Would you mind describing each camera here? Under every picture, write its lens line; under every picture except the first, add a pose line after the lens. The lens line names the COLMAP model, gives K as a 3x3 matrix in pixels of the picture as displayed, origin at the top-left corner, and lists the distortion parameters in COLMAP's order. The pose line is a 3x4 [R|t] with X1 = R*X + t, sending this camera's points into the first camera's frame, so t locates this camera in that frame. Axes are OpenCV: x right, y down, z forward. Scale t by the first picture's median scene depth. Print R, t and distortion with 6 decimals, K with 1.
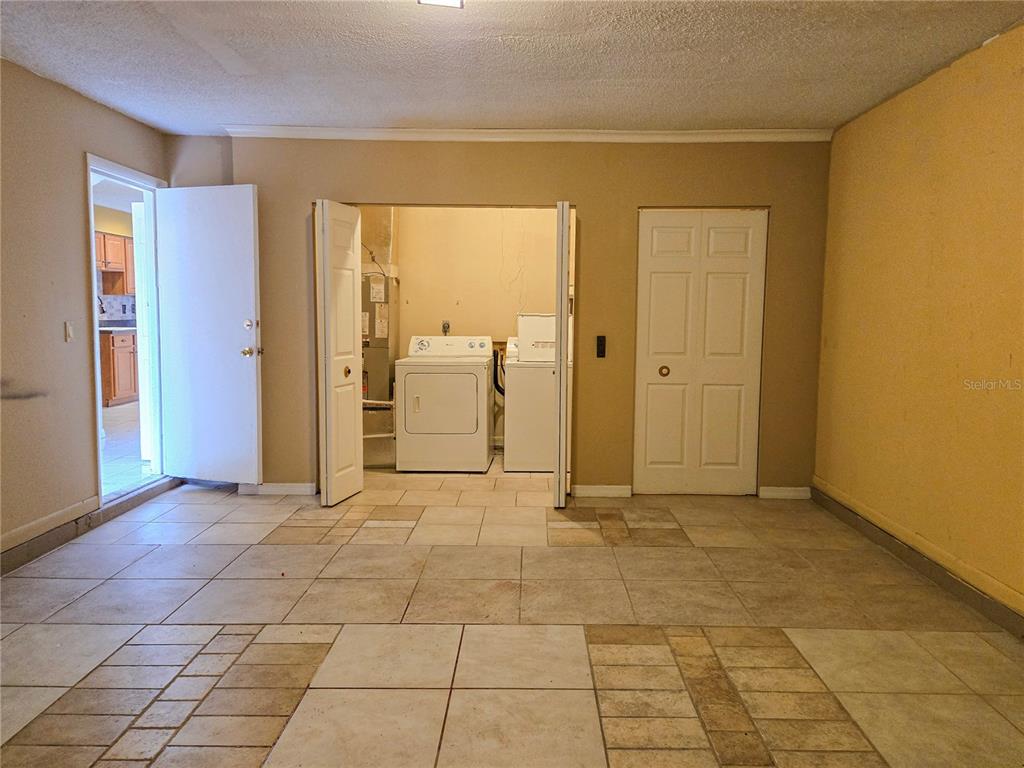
lens RADIAL K [[687.9, 0, 514.0], [0, 687.9, 382.0], [0, 0, 1]] dist [0.065760, -0.047715]
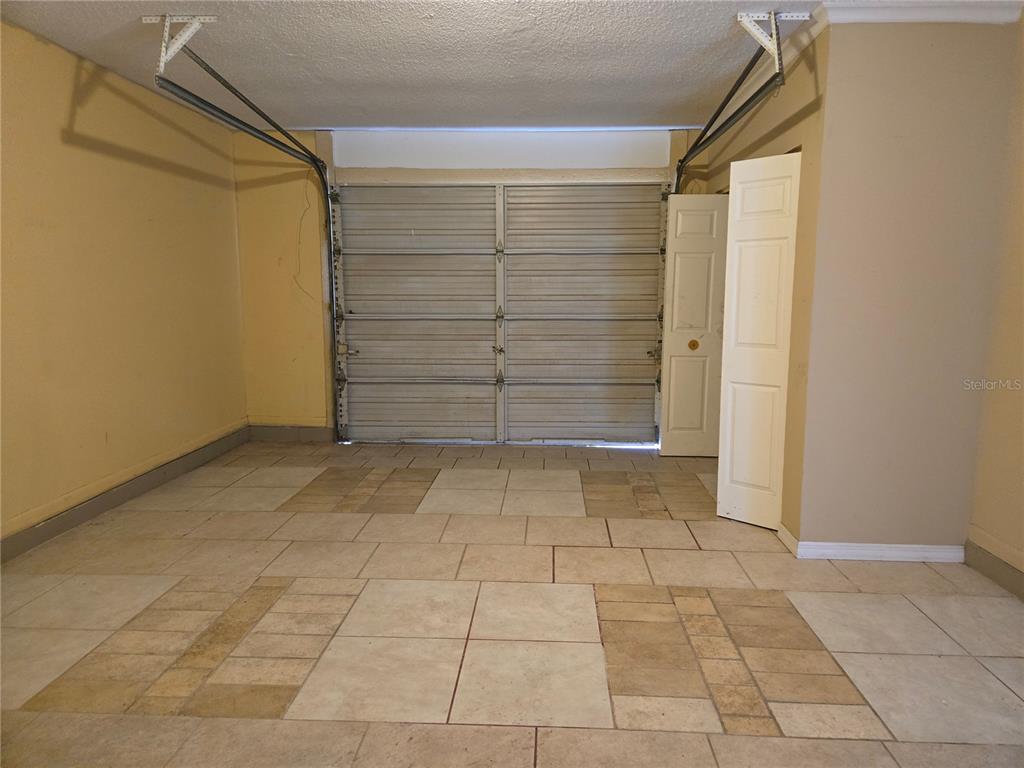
lens RADIAL K [[687.9, 0, 513.5], [0, 687.9, 383.0], [0, 0, 1]] dist [0.065760, -0.047715]
pose [[-0.999120, -0.020826, 0.036397, -0.184737], [-0.011547, 0.971039, 0.238642, -0.188734], [-0.040313, 0.238012, -0.970425, 1.870884]]
